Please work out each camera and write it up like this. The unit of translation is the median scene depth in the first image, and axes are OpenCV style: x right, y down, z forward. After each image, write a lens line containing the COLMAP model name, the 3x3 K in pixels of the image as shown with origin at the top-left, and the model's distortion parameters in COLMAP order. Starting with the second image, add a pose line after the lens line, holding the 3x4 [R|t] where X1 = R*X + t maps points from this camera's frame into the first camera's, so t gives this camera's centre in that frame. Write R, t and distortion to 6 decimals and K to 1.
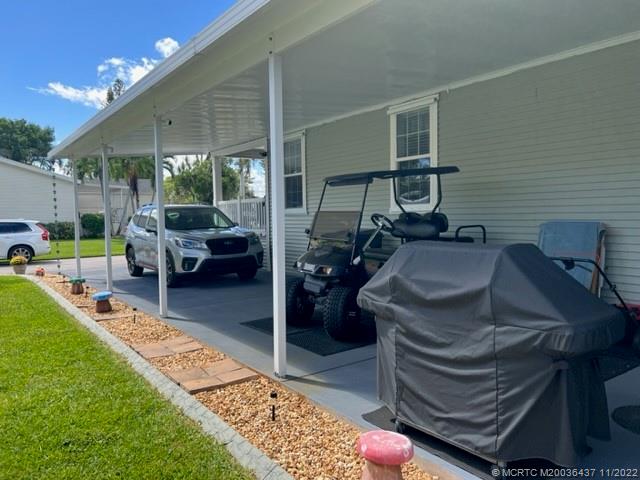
lens RADIAL K [[485.1, 0, 320.0], [0, 485.1, 240.0], [0, 0, 1]] dist [0.057949, -0.053236]
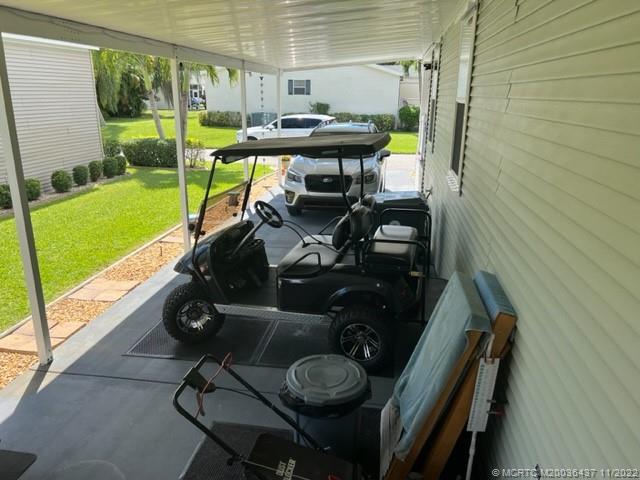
lens RADIAL K [[485.1, 0, 320.0], [0, 485.1, 240.0], [0, 0, 1]] dist [0.057949, -0.053236]
pose [[0.718489, 0.225598, -0.657936, 0.337135], [-0.062915, 0.963139, 0.261543, -0.097126], [0.692687, -0.146522, 0.706198, 0.251369]]
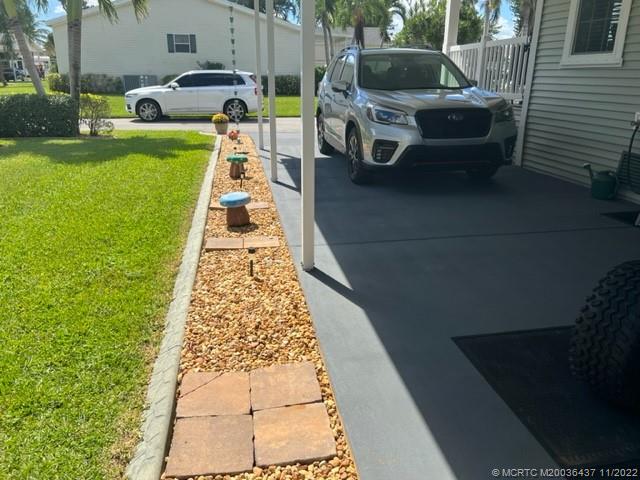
lens RADIAL K [[485.1, 0, 320.0], [0, 485.1, 240.0], [0, 0, 1]] dist [0.057949, -0.053236]
pose [[0.896821, 0.164935, -0.410499, -0.058039], [-0.045783, 0.957522, 0.284702, -0.009681], [0.440019, -0.236533, 0.866277, 0.322883]]
